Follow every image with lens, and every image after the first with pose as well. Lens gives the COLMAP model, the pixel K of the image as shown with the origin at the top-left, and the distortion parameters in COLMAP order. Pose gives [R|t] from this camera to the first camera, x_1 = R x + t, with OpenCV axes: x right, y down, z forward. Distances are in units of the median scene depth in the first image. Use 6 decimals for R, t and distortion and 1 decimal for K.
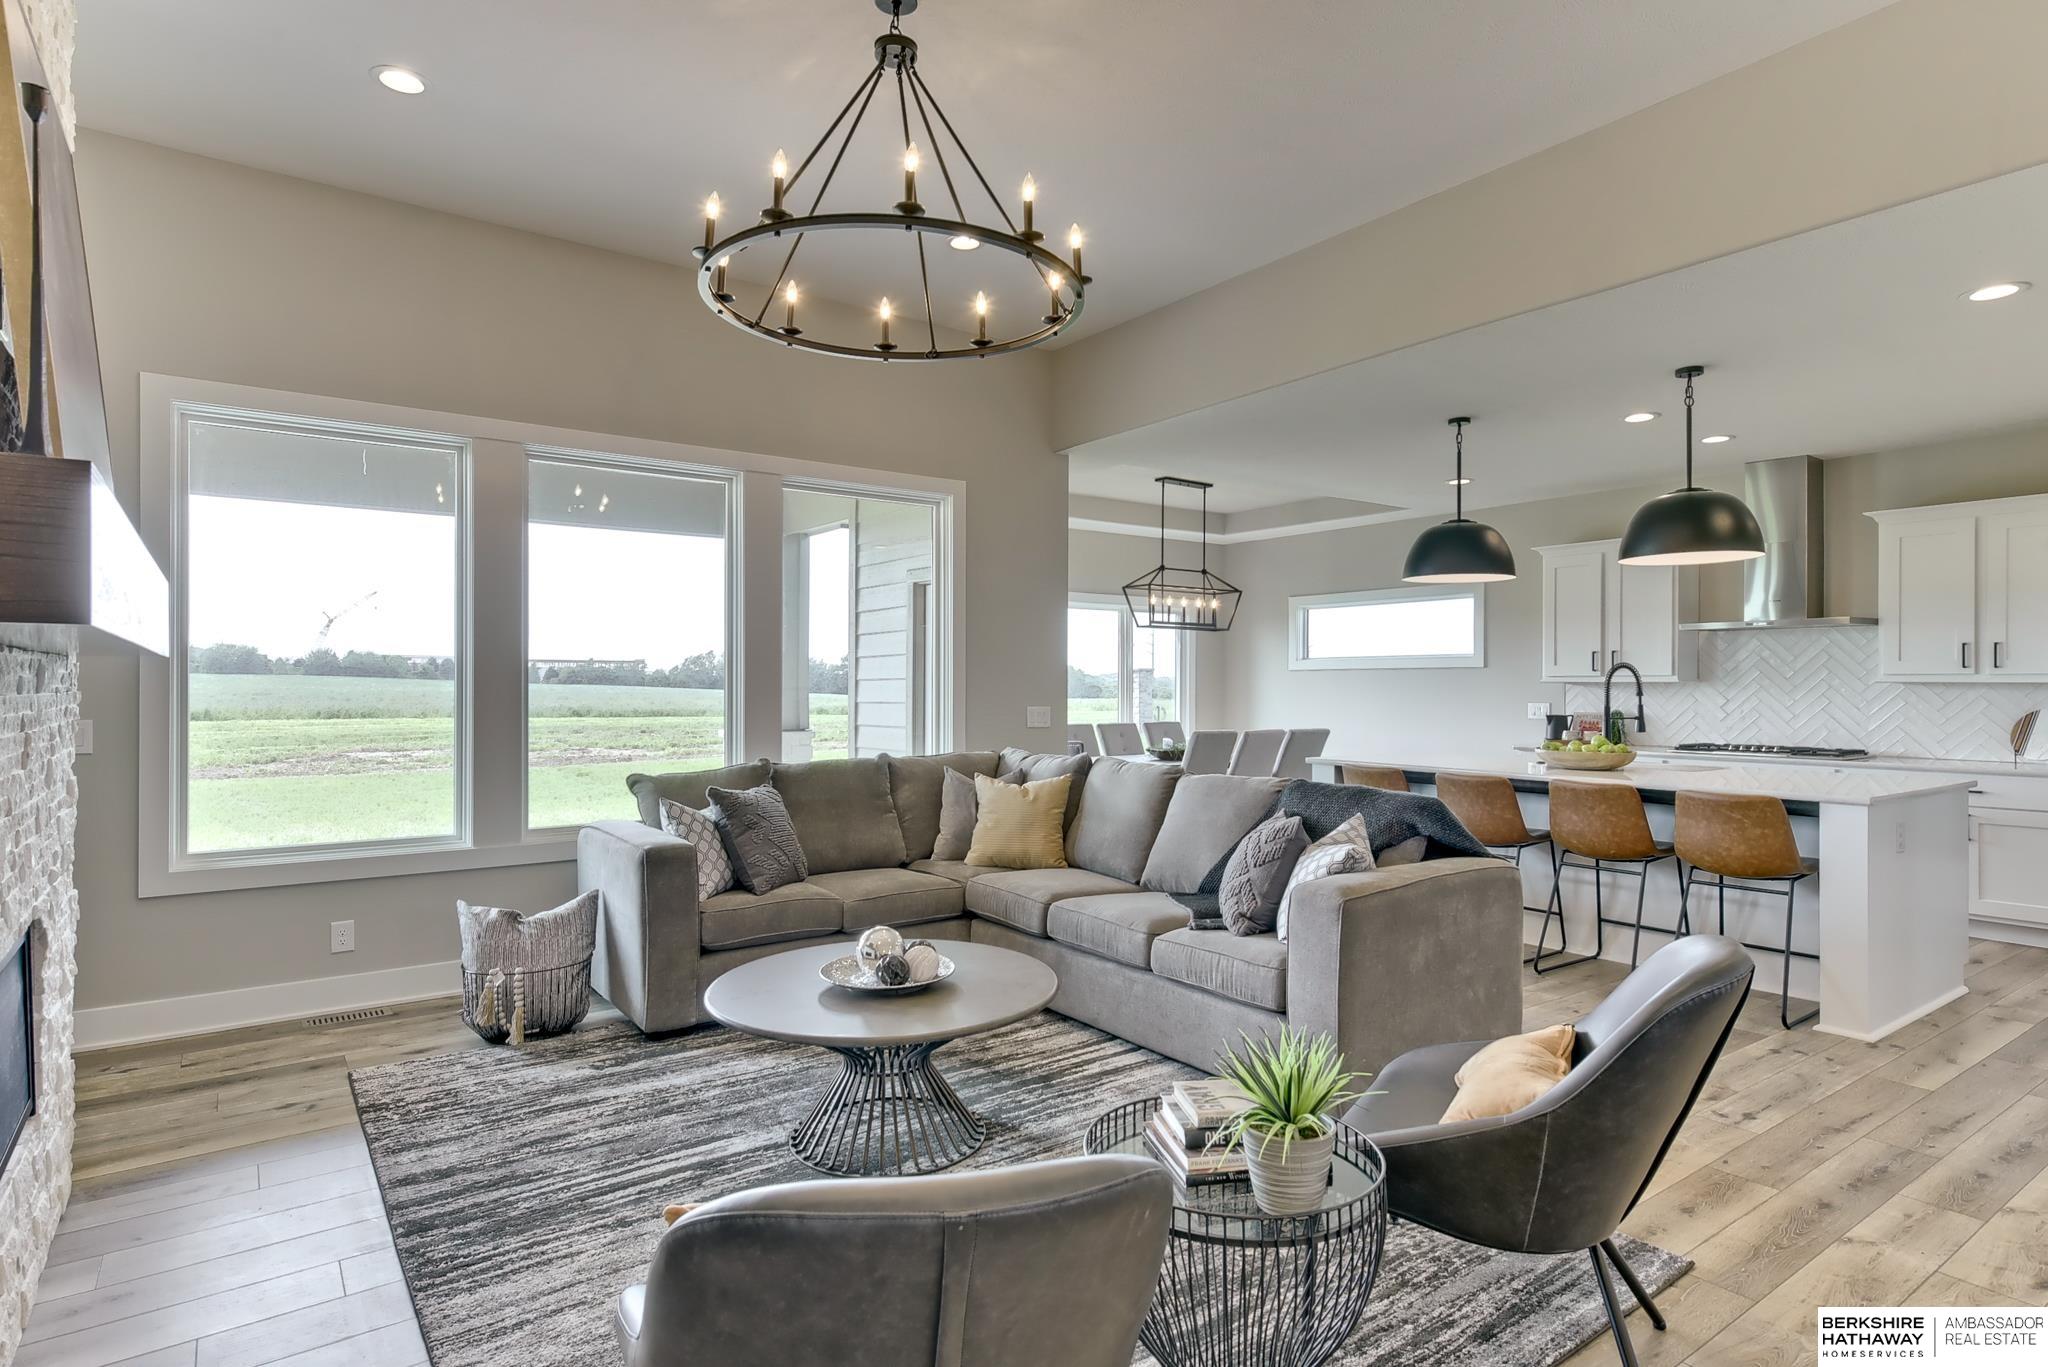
lens RADIAL K [[1078.1, 0, 1013.2], [0, 1078.1, 680.1], [0, 0, 1]] dist [0.015807, -0.001418]
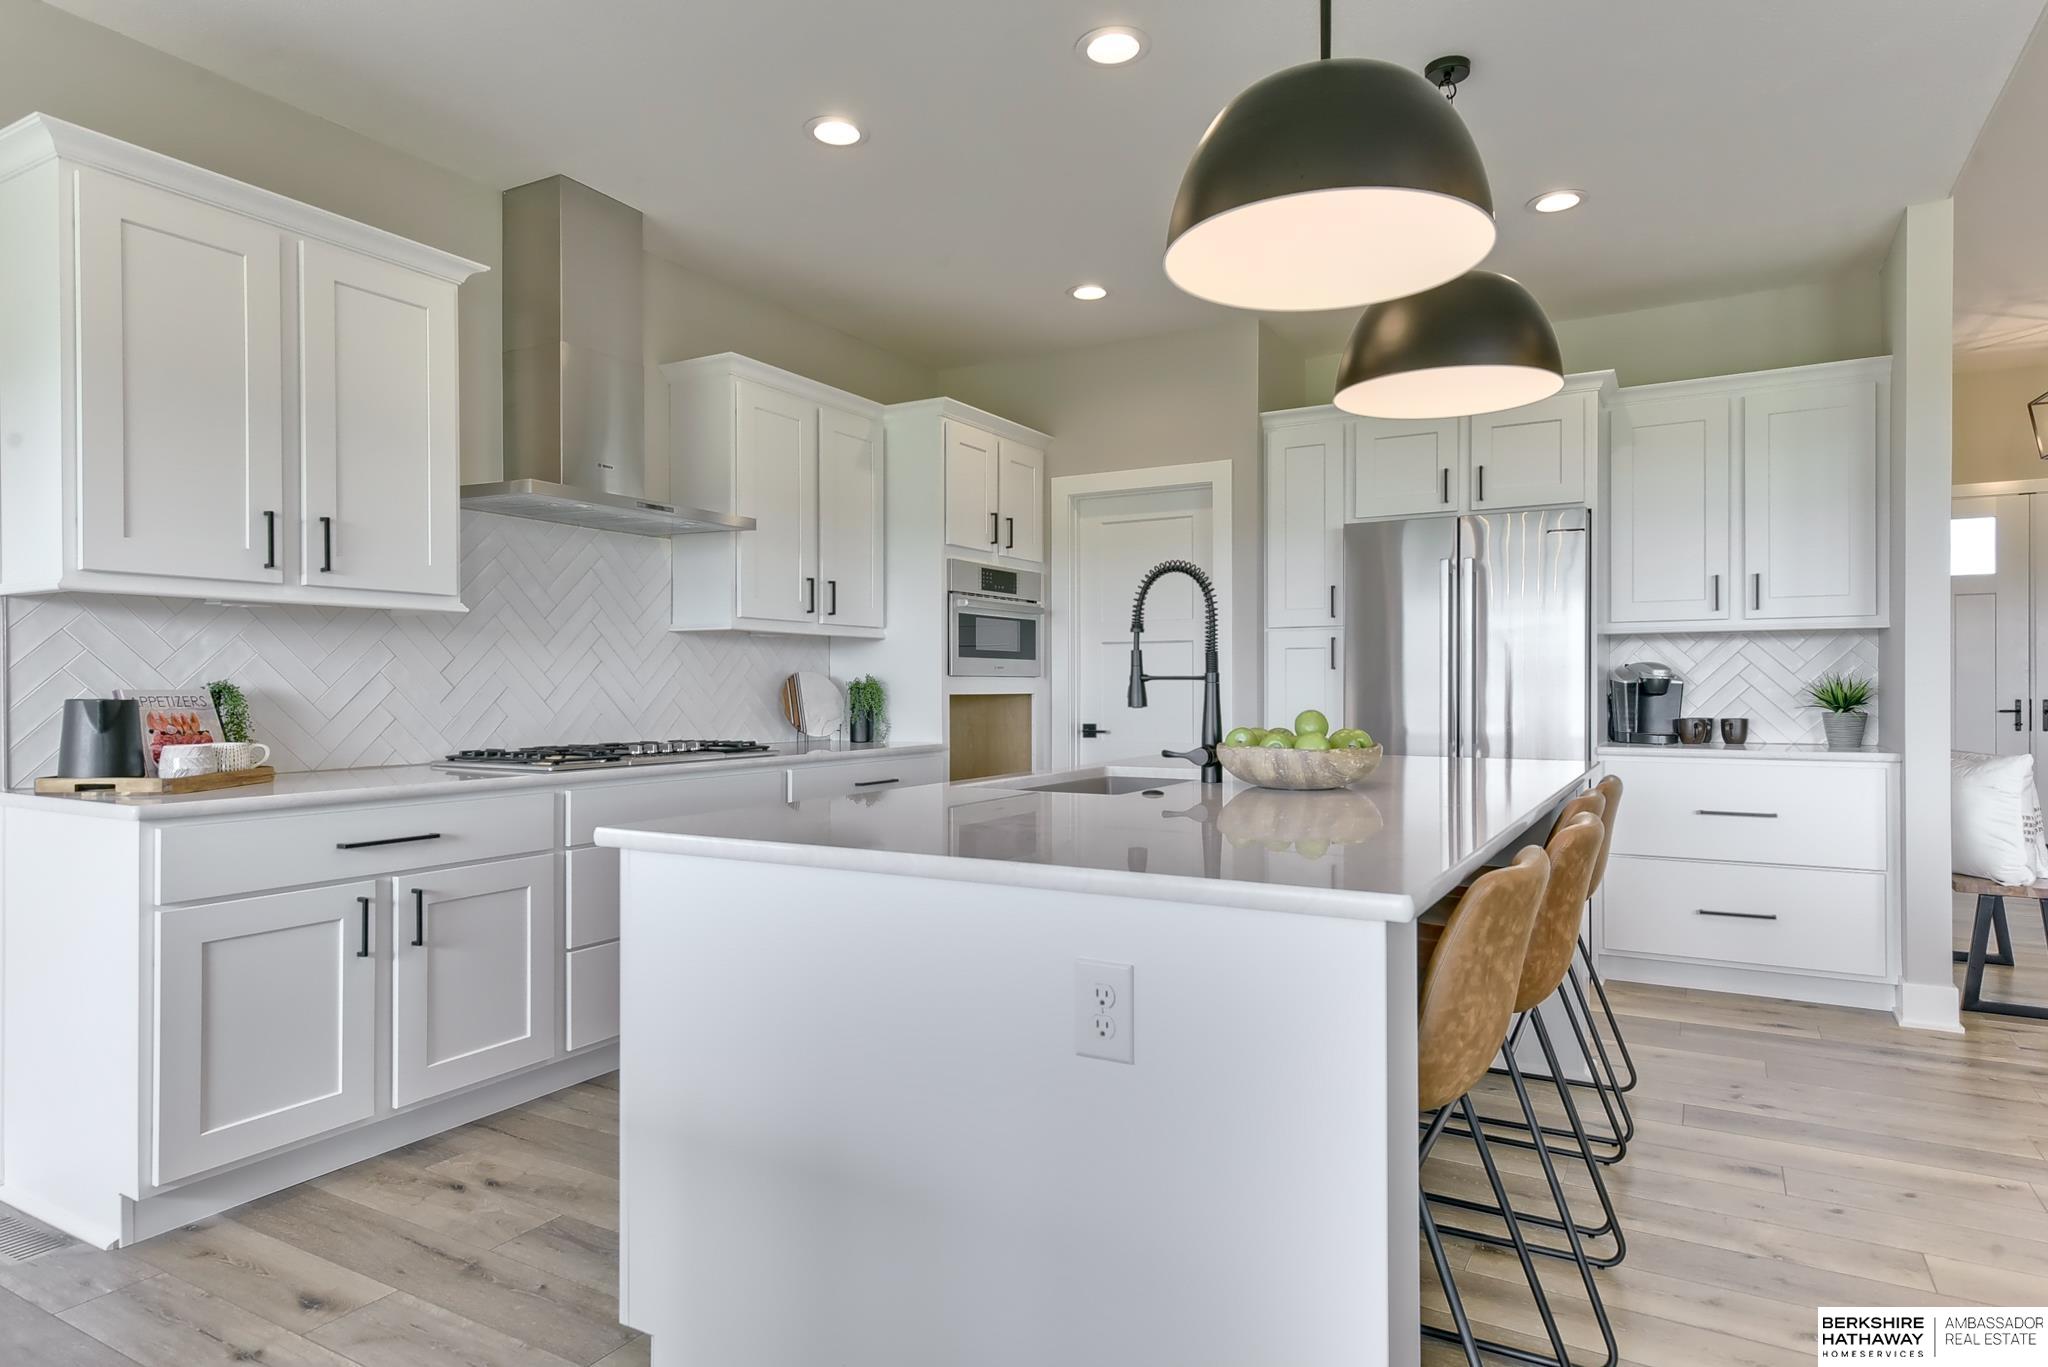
lens RADIAL K [[1161.4, 0, 1013.8], [0, 1161.4, 676.7], [0, 0, 1]] dist [0.005759, 0.004148]
pose [[-0.404929, 0.008415, 0.914309, 0.120704], [-0.002092, 0.999947, -0.010130, 0.037901], [-0.914346, -0.006015, -0.404890, 1.199778]]
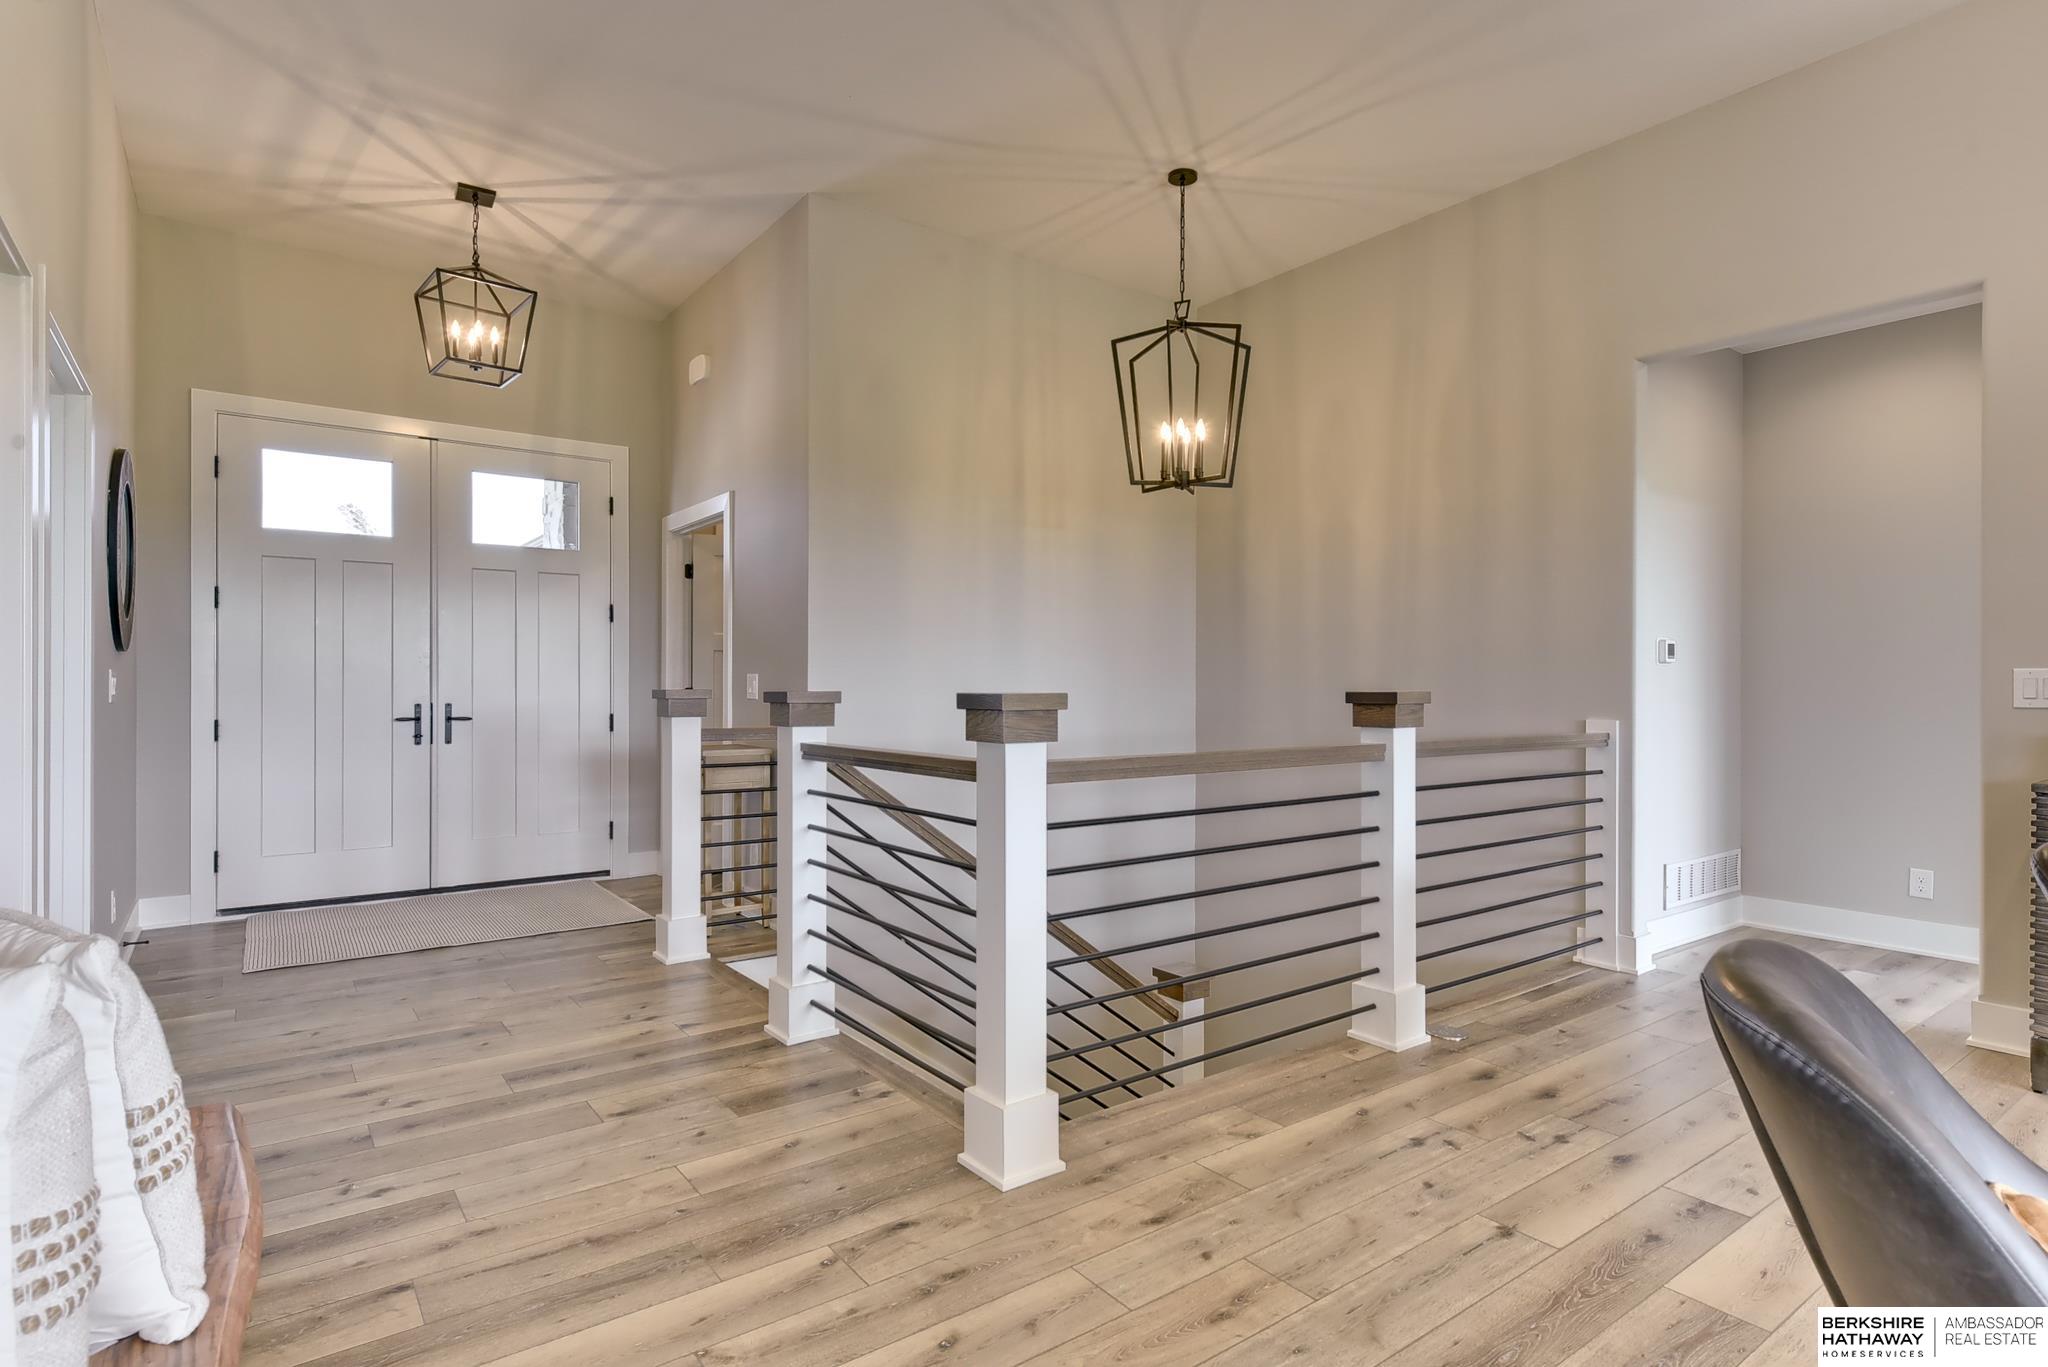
lens RADIAL K [[1050.8, 0, 1031.4], [0, 1050.8, 684.6], [0, 0, 1]] dist [0.013404, -0.001975]
pose [[-0.999614, -0.000514, -0.027785, 0.369255], [-0.000410, 0.999993, -0.003730, 0.033919], [0.027787, -0.003717, -0.999607, 0.534270]]
